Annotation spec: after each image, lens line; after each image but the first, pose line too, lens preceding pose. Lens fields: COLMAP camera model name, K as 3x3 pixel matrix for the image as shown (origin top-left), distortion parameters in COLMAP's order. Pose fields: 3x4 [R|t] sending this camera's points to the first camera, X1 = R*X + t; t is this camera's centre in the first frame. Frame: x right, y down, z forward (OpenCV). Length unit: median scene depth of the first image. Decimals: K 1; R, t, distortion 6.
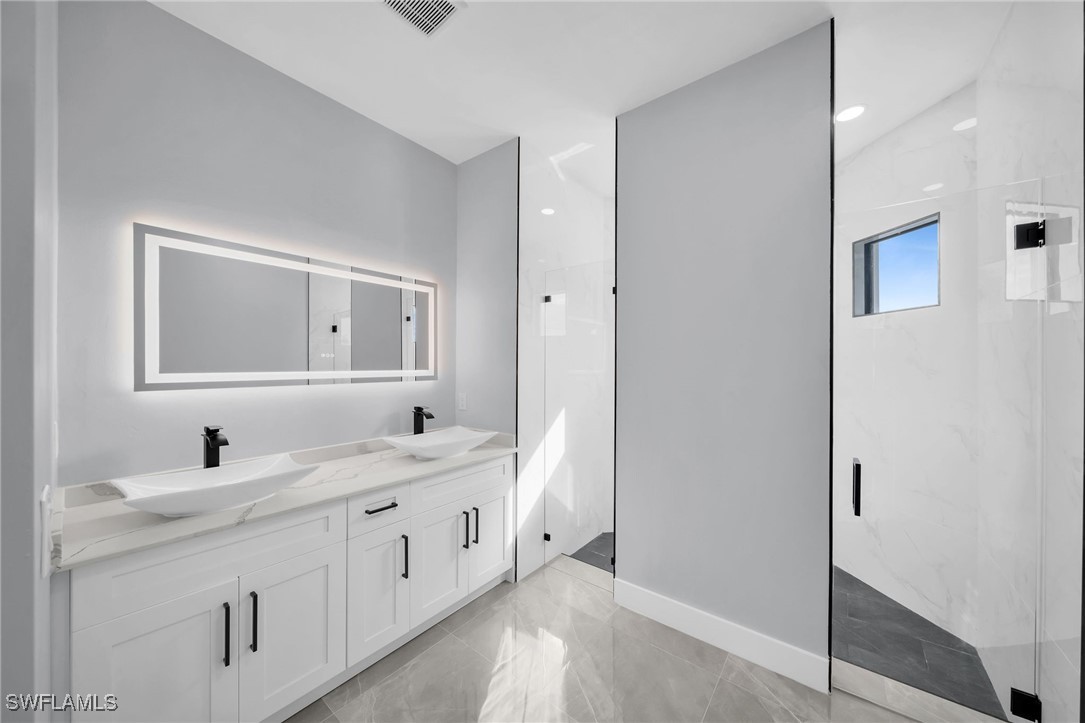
lens RADIAL K [[379.5, 0, 538.4], [0, 379.5, 362.2], [0, 0, 1]] dist [0.001664, -0.001068]
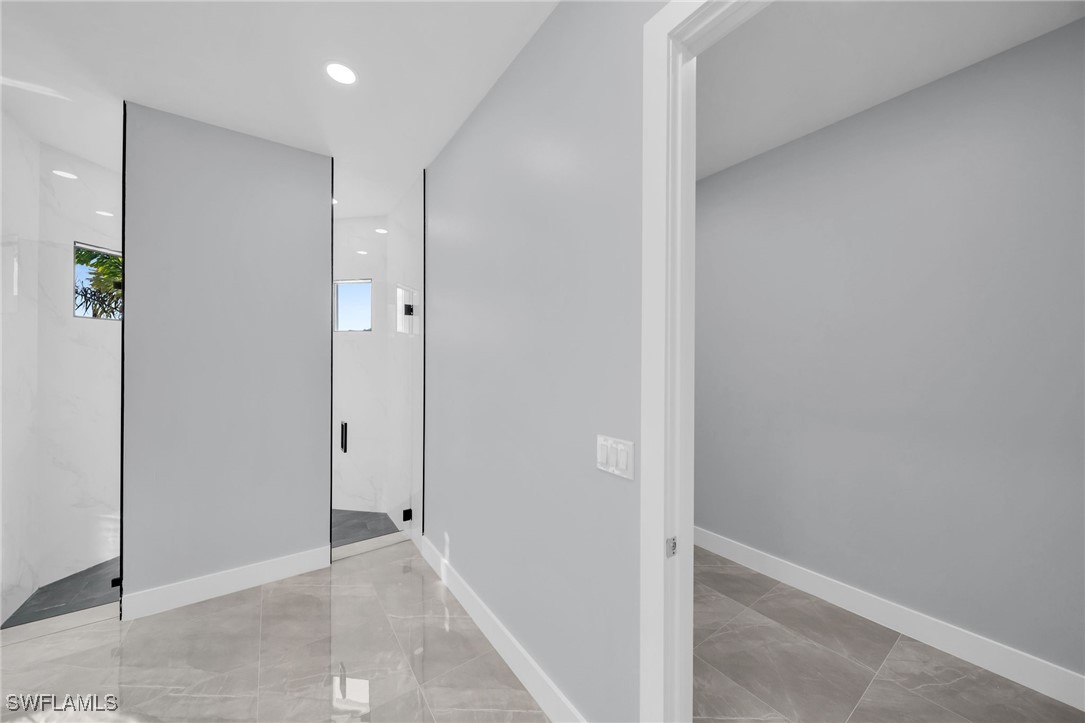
lens RADIAL K [[379.5, 0, 540.2], [0, 379.5, 361.3], [0, 0, 1]] dist [0.001664, -0.001068]
pose [[0.277066, 0.001572, 0.960850, -0.455383], [-0.004373, 0.999990, -0.000375, -0.013404], [-0.960841, -0.004098, 0.277070, -0.264238]]
